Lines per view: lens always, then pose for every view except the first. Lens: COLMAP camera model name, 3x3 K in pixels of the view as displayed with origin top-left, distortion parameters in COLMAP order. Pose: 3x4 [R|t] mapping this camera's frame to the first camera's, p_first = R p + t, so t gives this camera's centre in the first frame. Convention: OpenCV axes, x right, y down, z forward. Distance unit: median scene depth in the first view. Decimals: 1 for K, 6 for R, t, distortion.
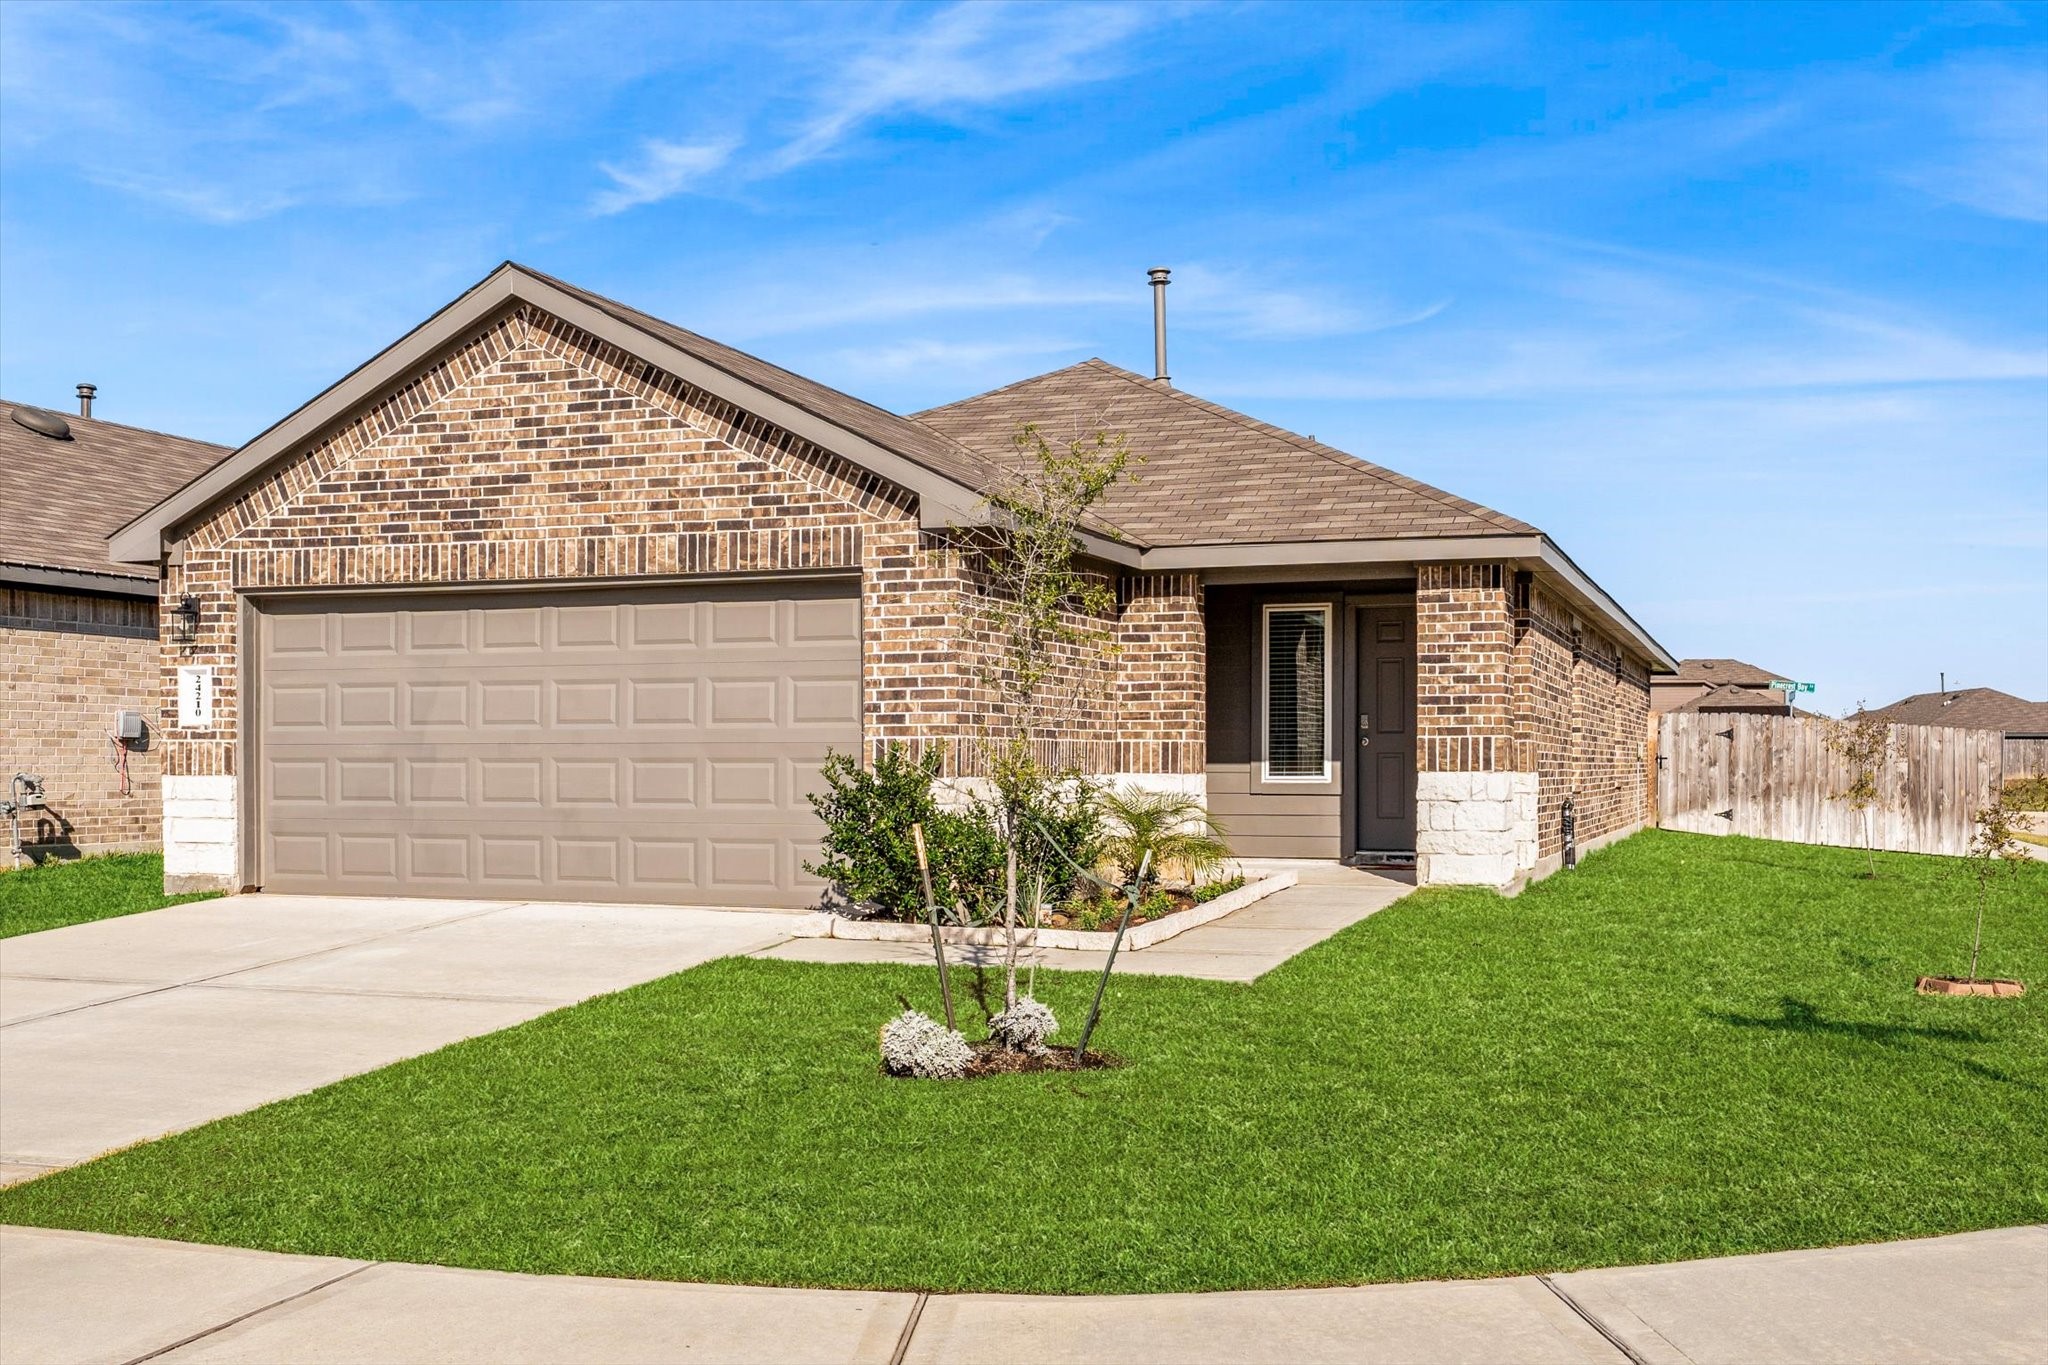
lens RADIAL K [[2075.3, 0, 967.9], [0, 2075.3, 797.1], [0, 0, 1]] dist [0.002315, -0.000772]
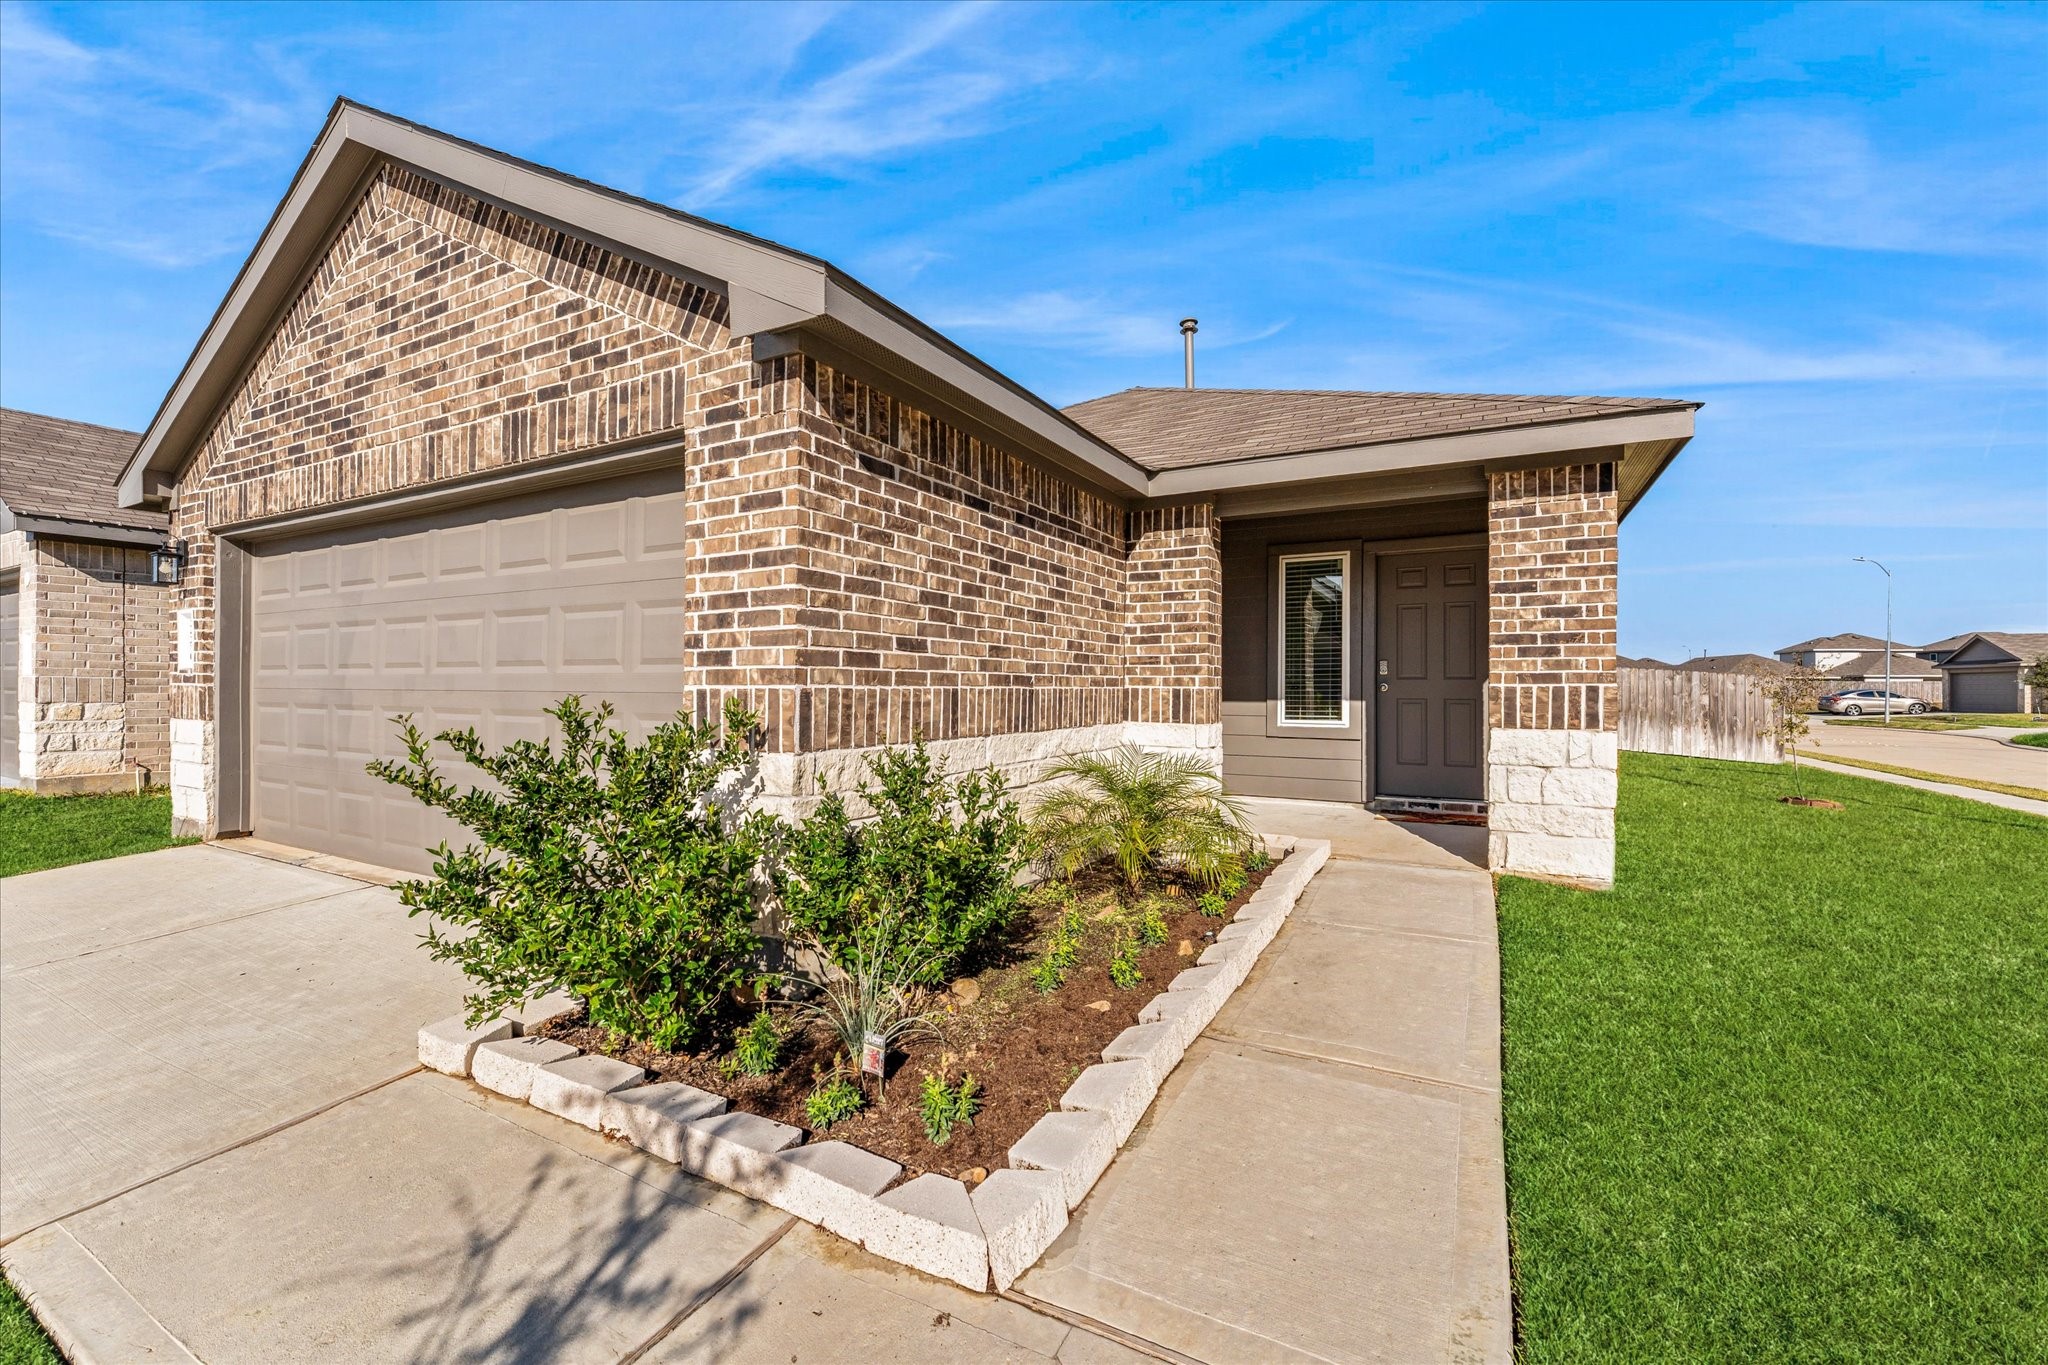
lens RADIAL K [[823.8, 0, 1024.0], [0, 823.8, 687.9], [0, 0, 1]] dist [-0.001034, 0.000038]
pose [[0.991663, 0.004045, -0.128792, 0.079703], [-0.006130, 0.999856, -0.015793, -0.022030], [0.128709, 0.016451, 0.991546, 0.668823]]
